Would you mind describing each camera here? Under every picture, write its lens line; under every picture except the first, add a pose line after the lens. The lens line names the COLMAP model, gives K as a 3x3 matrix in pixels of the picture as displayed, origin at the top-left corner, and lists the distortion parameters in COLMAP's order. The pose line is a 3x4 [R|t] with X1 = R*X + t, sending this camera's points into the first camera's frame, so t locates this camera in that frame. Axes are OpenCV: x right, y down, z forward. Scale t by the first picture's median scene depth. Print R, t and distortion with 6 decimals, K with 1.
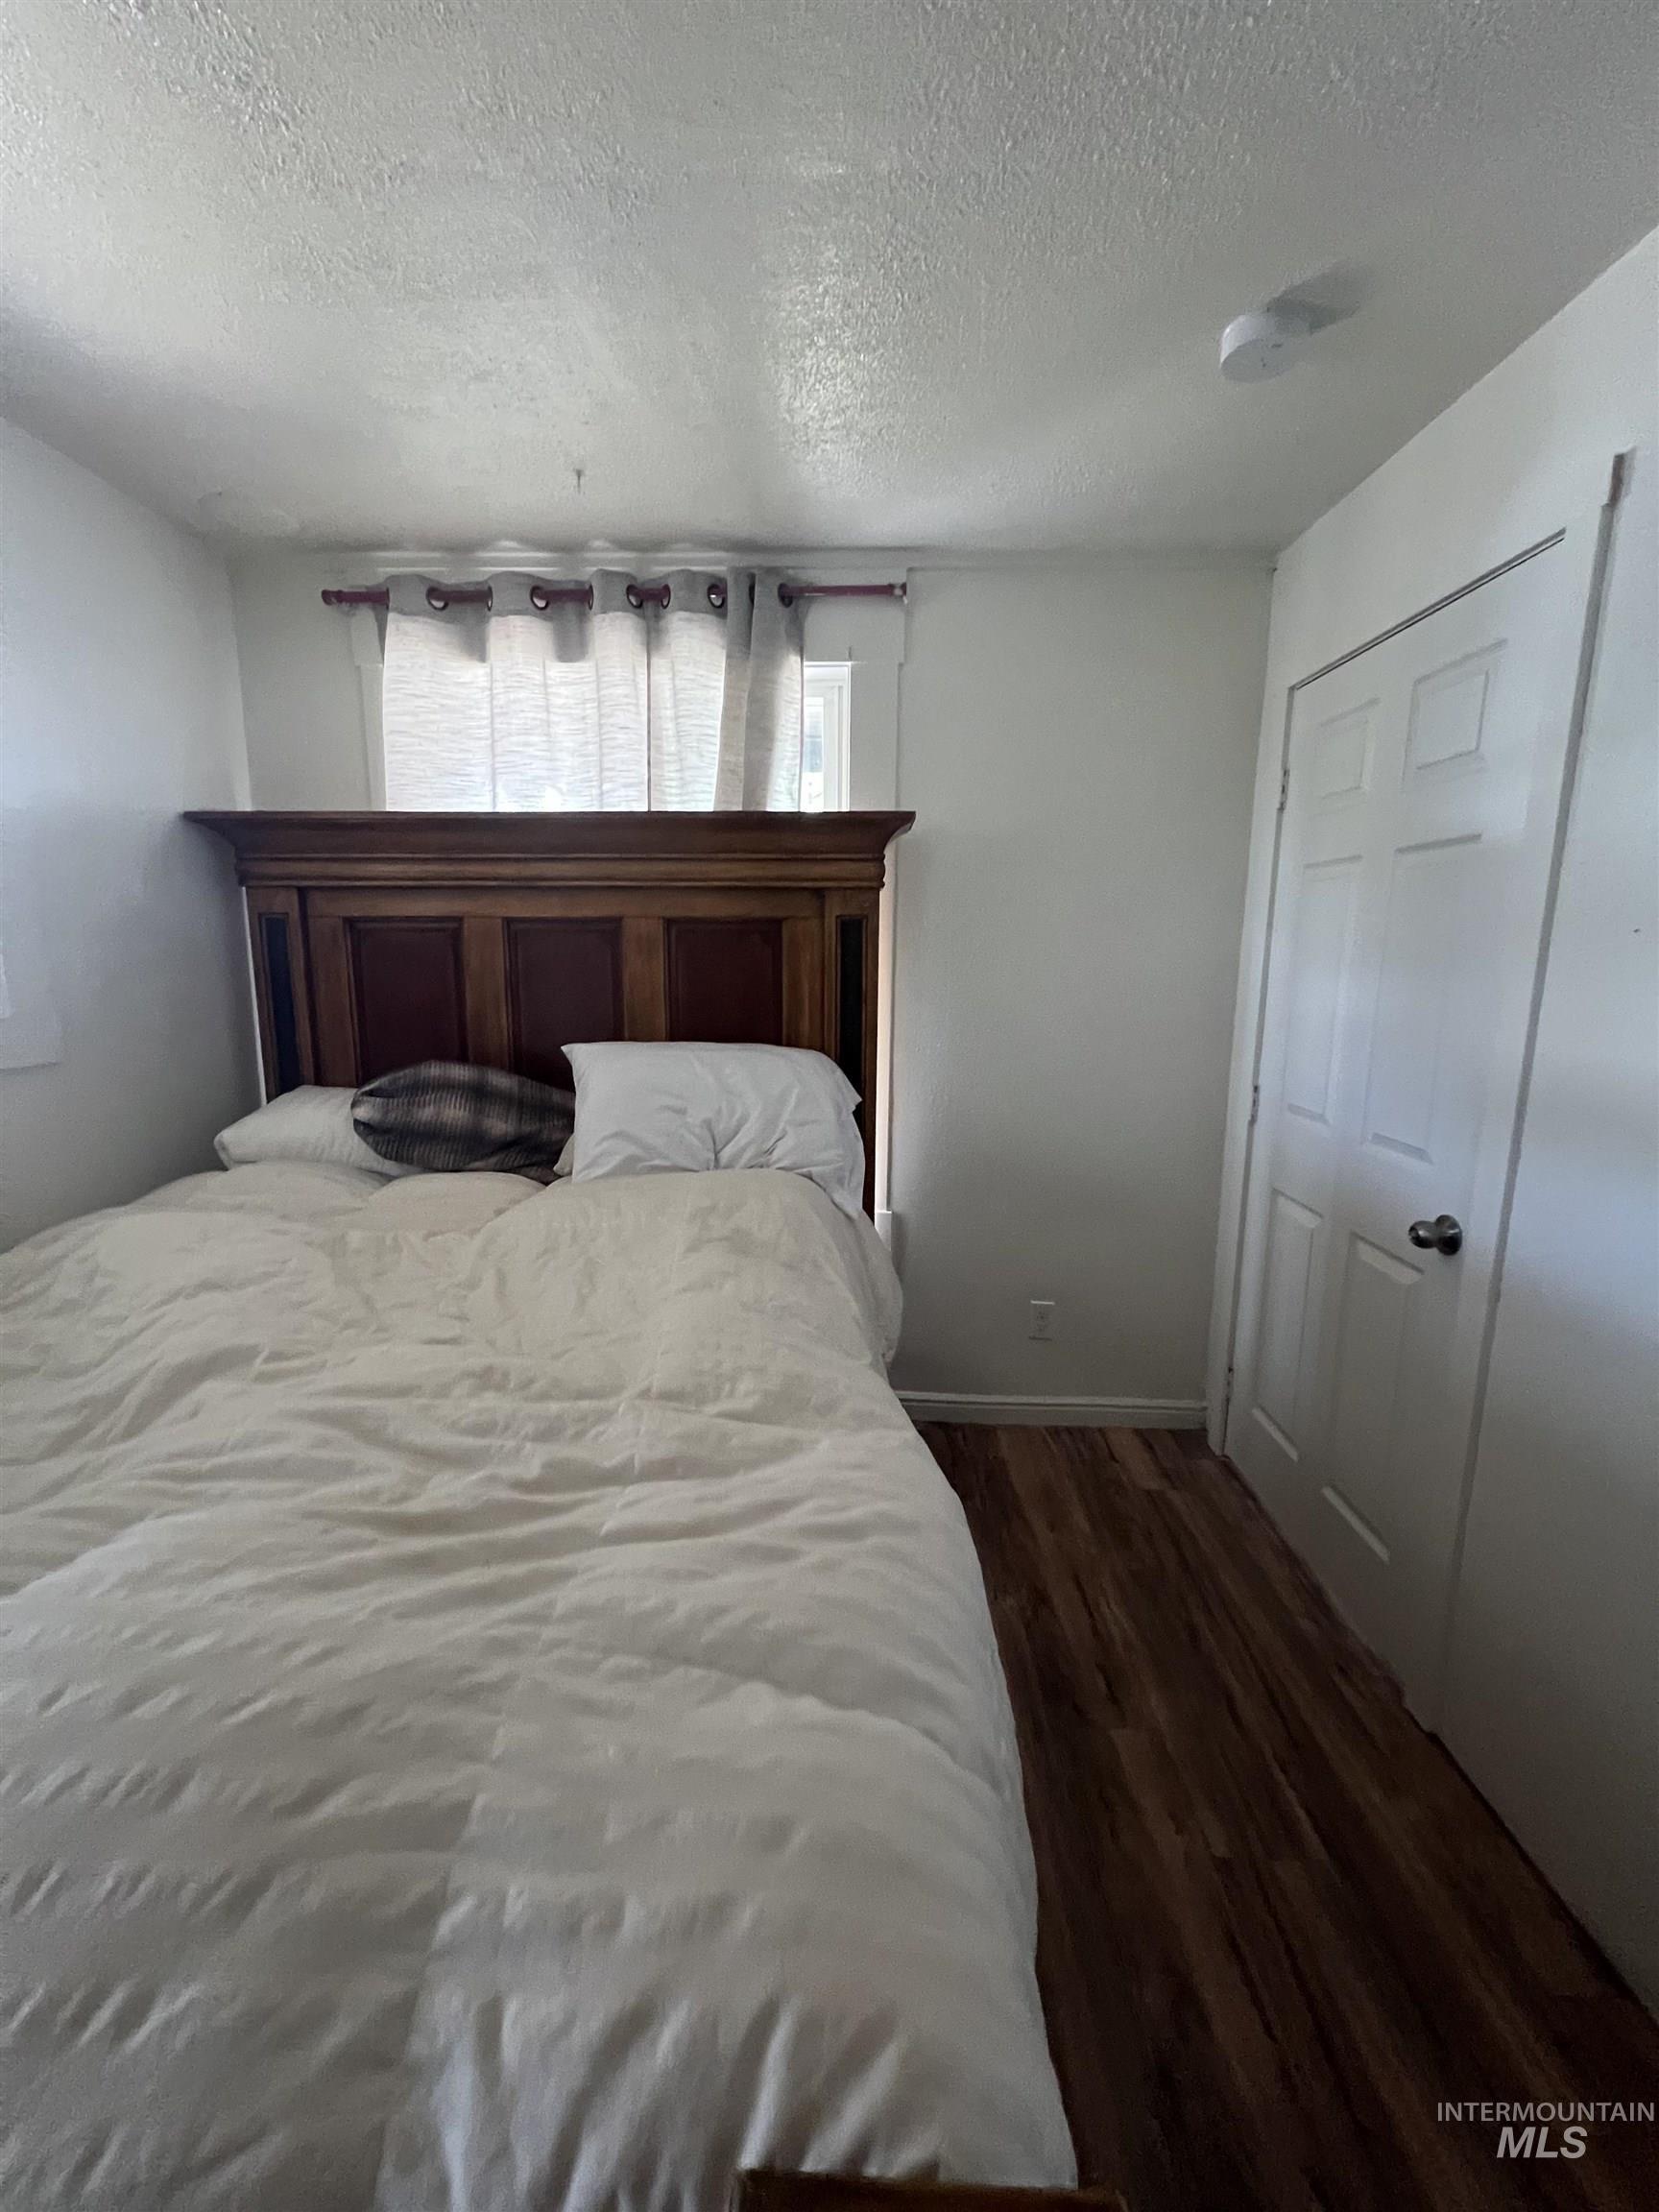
lens RADIAL K [[883.2, 0, 825.4], [0, 883.2, 1105.9], [0, 0, 1]] dist [-0.003139, 0.000394]
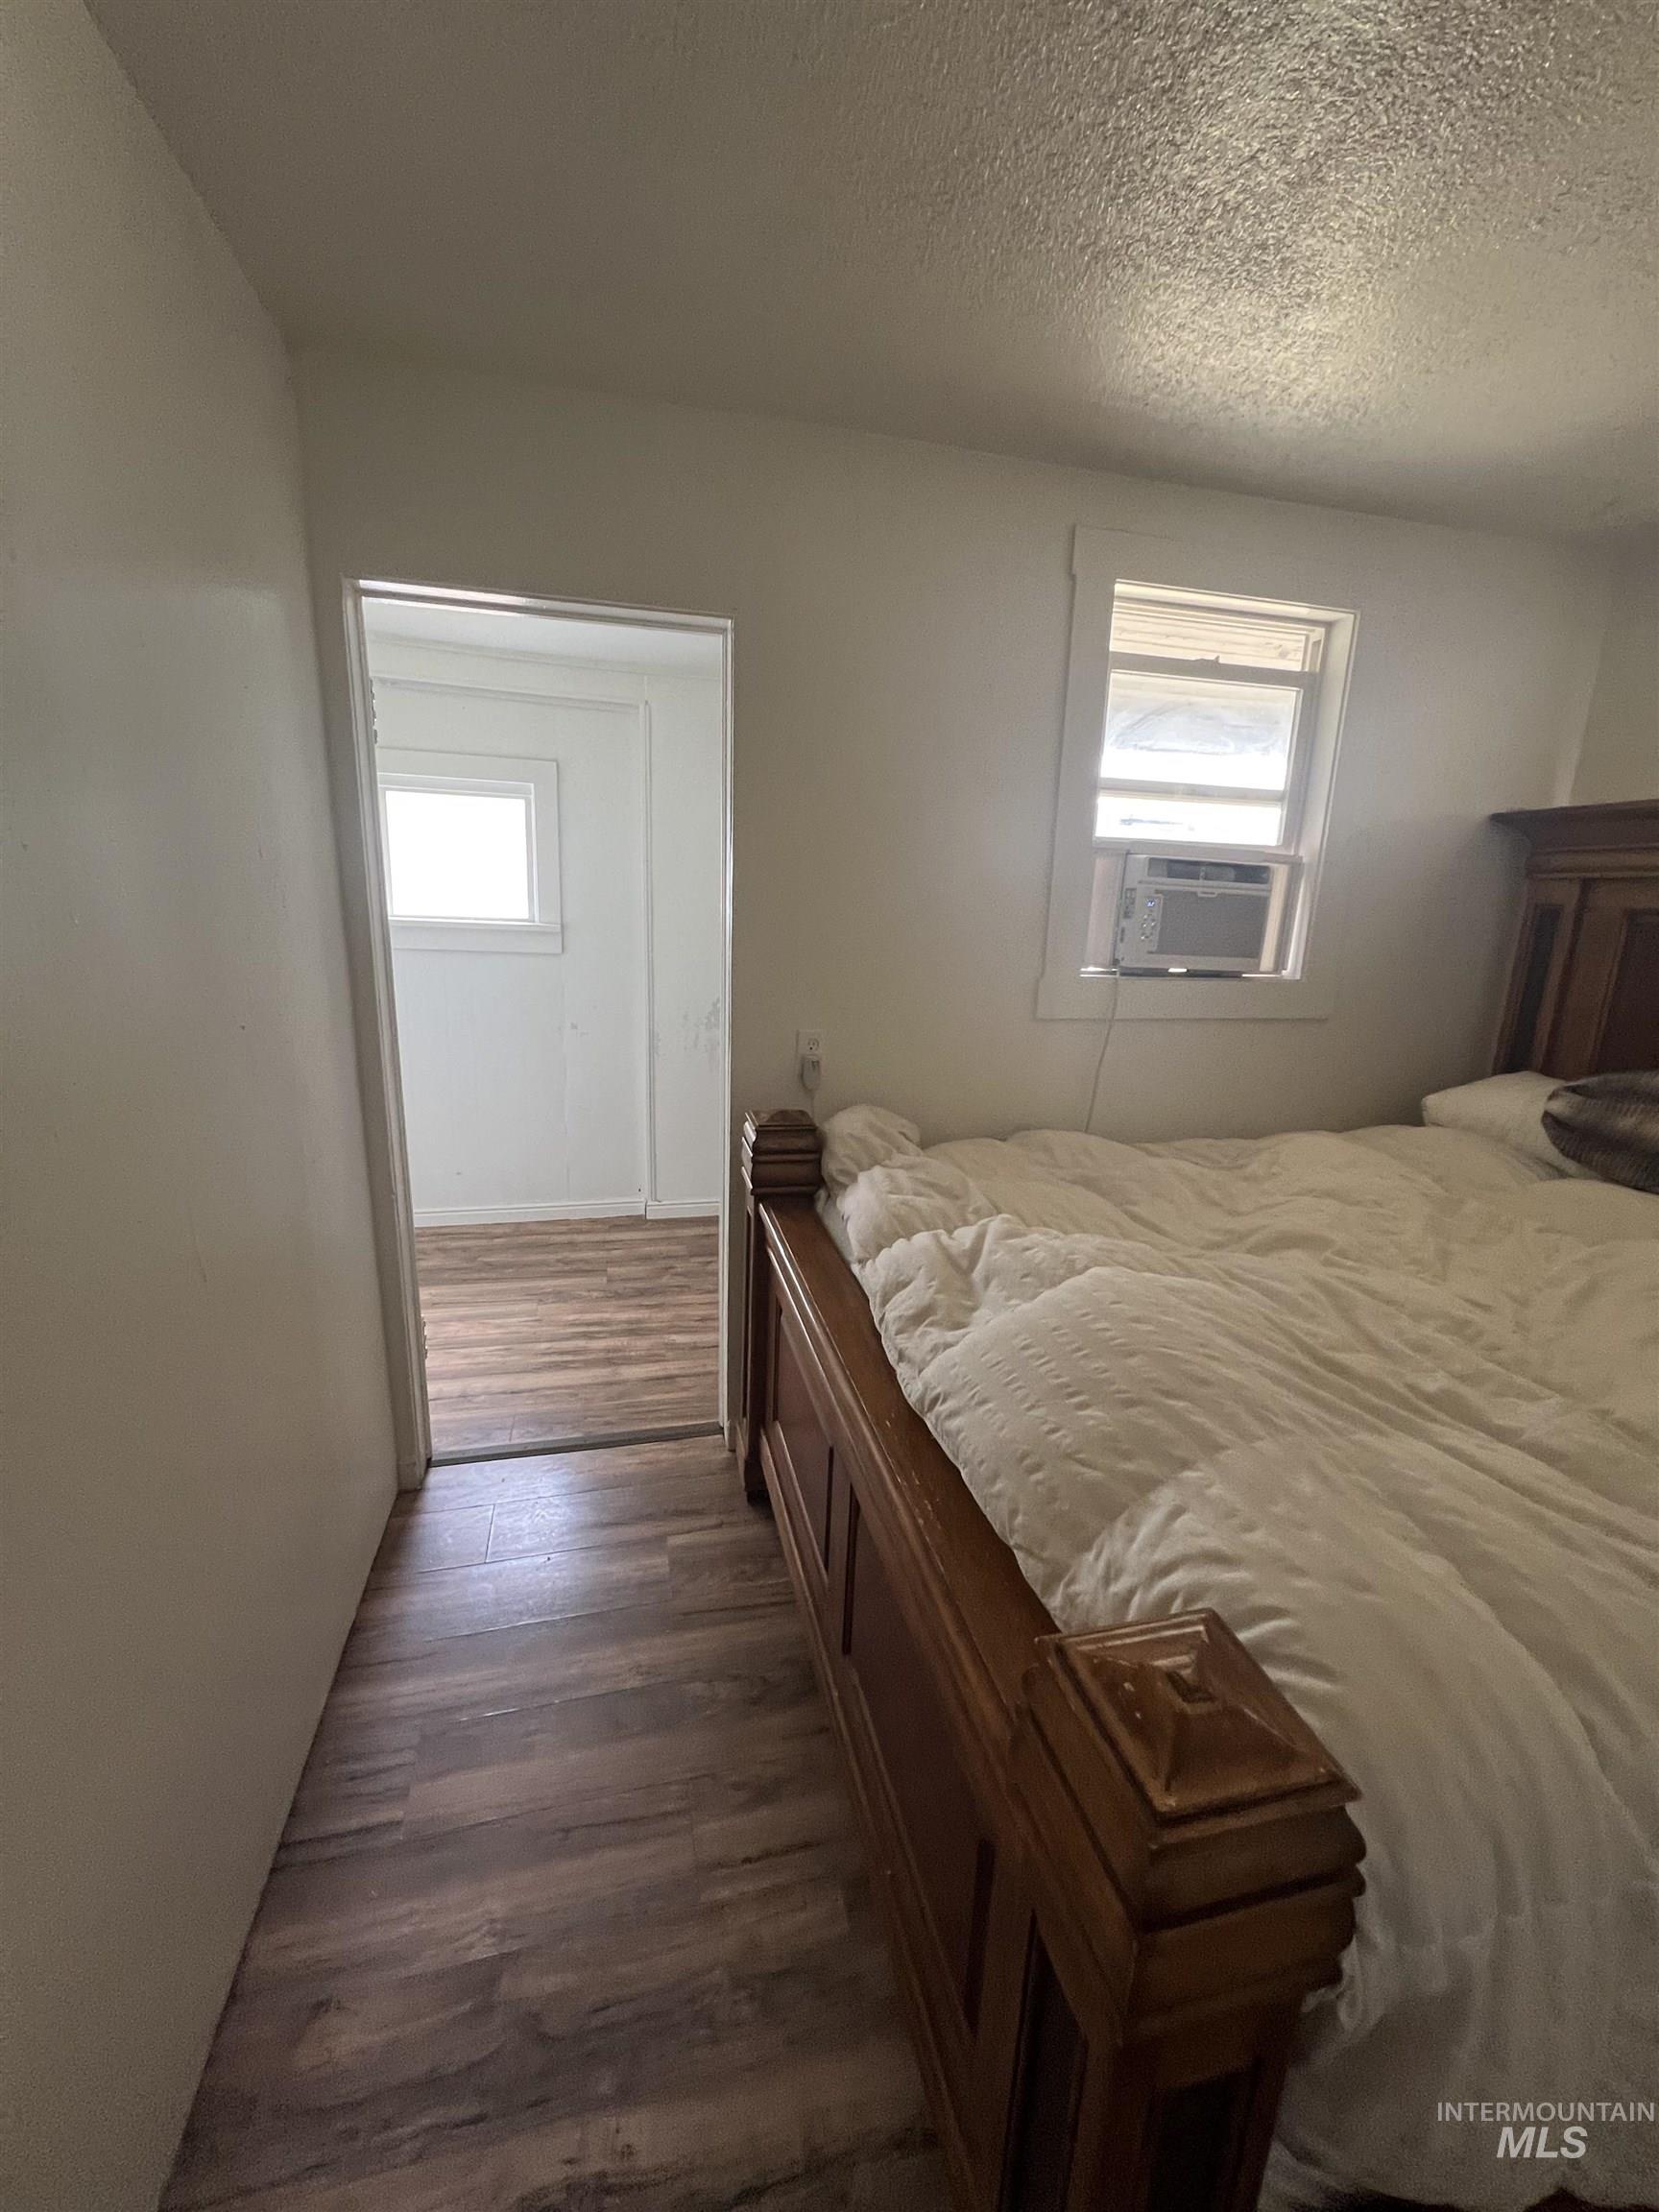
lens RADIAL K [[883.2, 0, 826.8], [0, 883.2, 1109.0], [0, 0, 1]] dist [-0.003139, 0.000394]
pose [[0.256012, 0.224675, -0.940201, 0.218966], [-0.187597, 0.965672, 0.179680, -0.013841], [0.948296, 0.130379, 0.289372, -0.093994]]
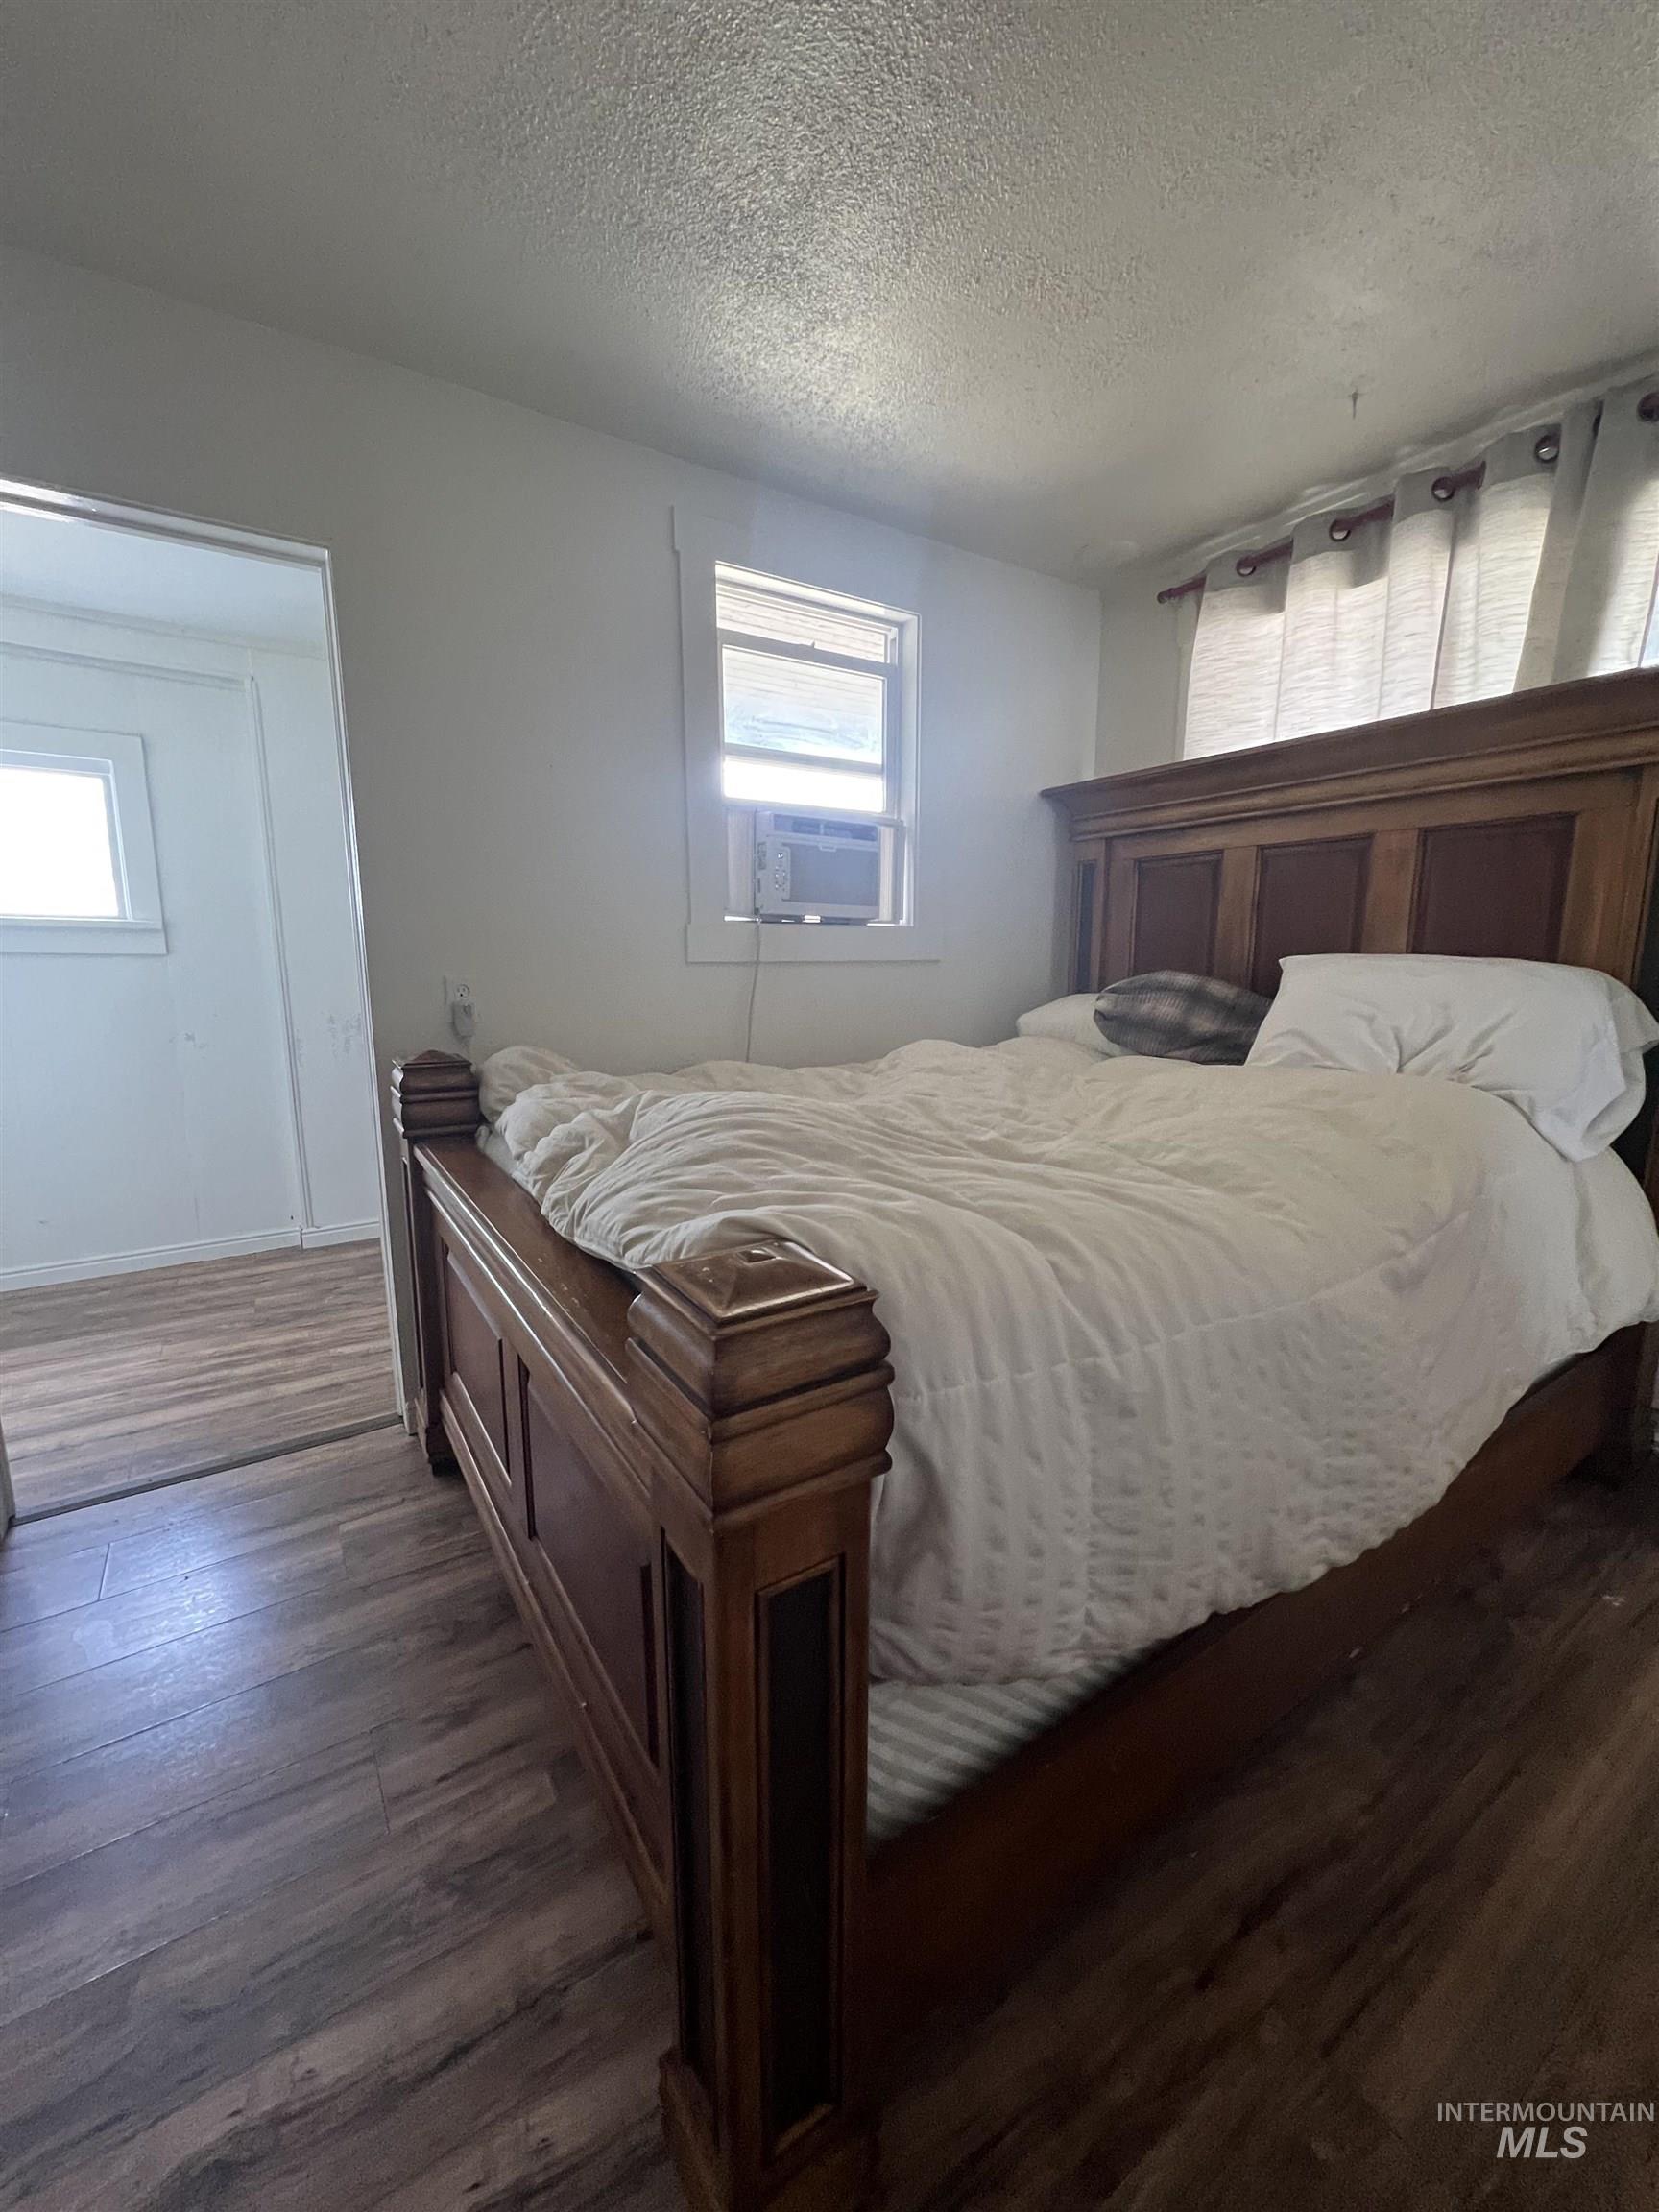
lens RADIAL K [[883.2, 0, 829.2], [0, 883.2, 1111.0], [0, 0, 1]] dist [-0.003139, 0.000394]
pose [[0.566274, 0.137914, -0.812597, 0.314896], [-0.131035, 0.988426, 0.076441, 0.114461], [0.813734, 0.063192, 0.577792, -0.051970]]
